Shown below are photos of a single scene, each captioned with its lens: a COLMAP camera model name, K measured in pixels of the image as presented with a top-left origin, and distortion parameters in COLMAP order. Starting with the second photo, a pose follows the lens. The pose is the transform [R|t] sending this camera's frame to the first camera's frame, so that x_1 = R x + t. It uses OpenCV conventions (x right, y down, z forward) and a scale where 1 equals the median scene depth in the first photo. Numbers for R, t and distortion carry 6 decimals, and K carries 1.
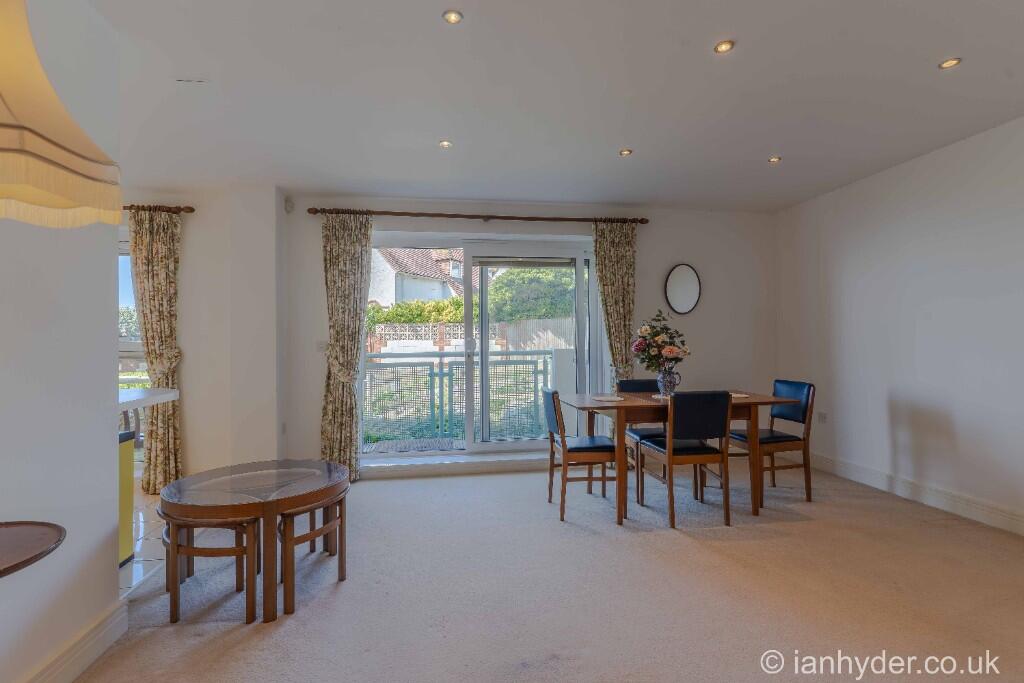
lens RADIAL K [[516.7, 0, 512.0], [0, 516.7, 341.5], [0, 0, 1]] dist [-0.002848, -0.000380]
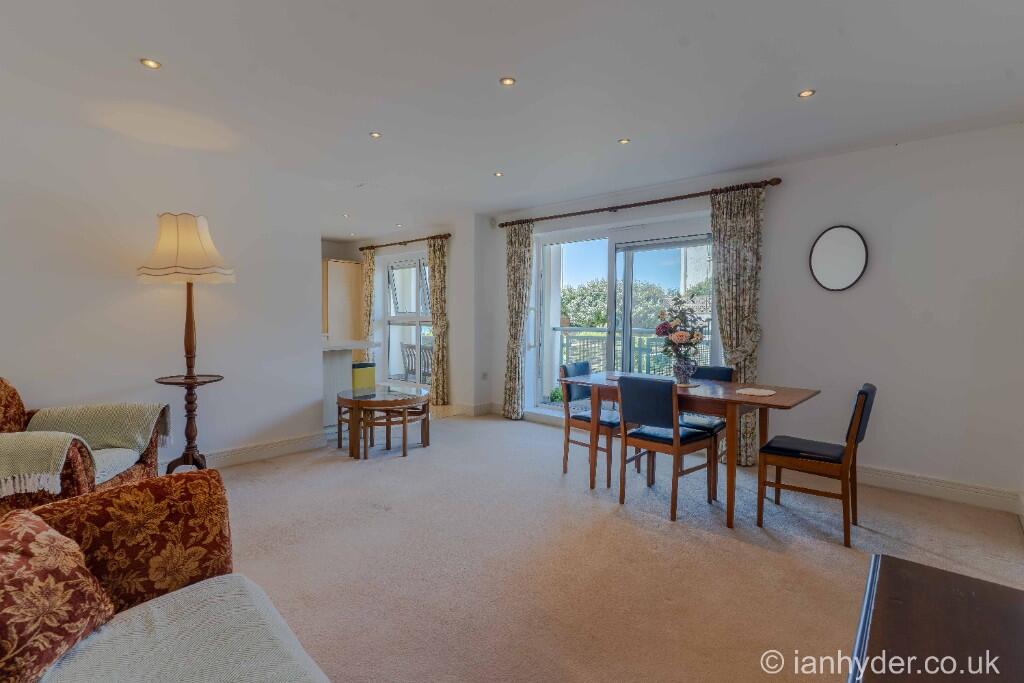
lens RADIAL K [[543.6, 0, 512.0], [0, 543.6, 341.5], [0, 0, 1]] dist [-0.028528, -0.000130]
pose [[0.578167, 0.053835, -0.814141, 0.837085], [-0.008441, 0.998162, 0.060009, -0.025001], [0.815875, -0.027823, 0.577558, 0.154349]]
